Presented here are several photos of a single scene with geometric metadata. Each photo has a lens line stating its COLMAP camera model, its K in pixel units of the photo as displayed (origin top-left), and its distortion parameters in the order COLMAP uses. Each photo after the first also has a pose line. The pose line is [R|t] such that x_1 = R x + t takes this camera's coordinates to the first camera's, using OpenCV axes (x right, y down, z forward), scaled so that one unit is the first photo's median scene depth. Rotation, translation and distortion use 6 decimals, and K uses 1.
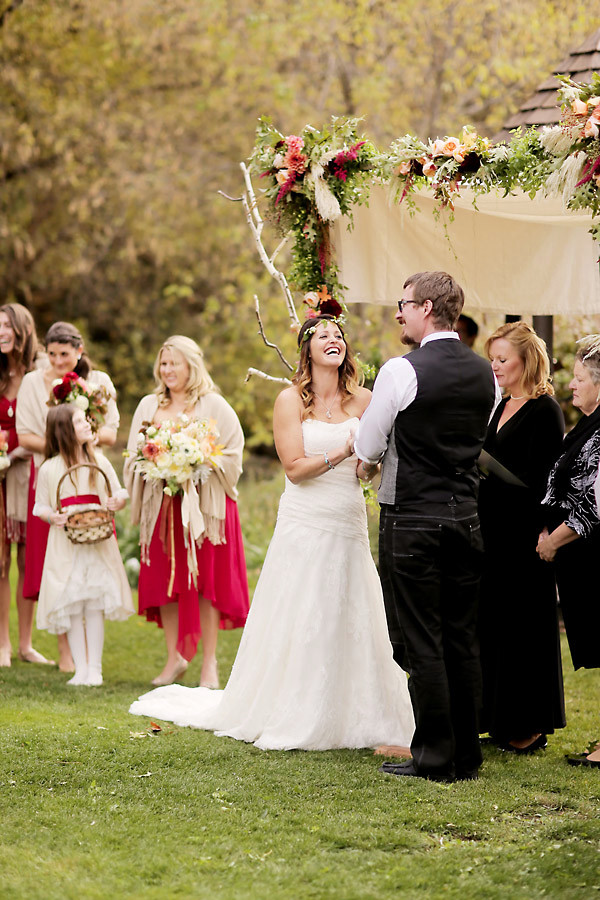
lens RADIAL K [[2156.1, 0, 297.3], [0, 2156.1, 450.7], [0, 0, 1]] dist [-0.158774, 0.000000]
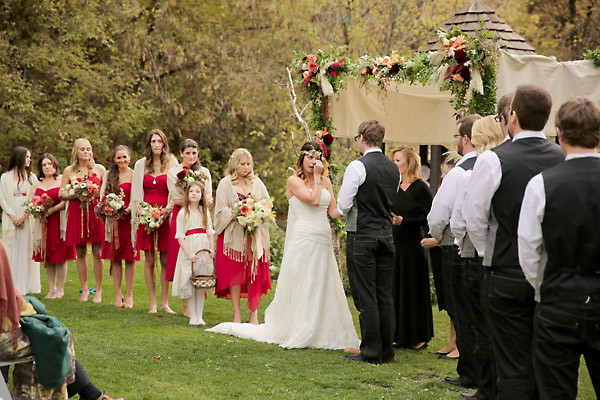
lens RADIAL K [[1139.3, 0, 297.4], [0, 1139.3, 206.1], [0, 0, 1]] dist [0.197453, 0.000000]
pose [[0.999599, 0.020069, -0.019961, 0.009314], [-0.020349, 0.999696, -0.013932, 0.014950], [0.019675, 0.014333, 0.999704, -0.098470]]
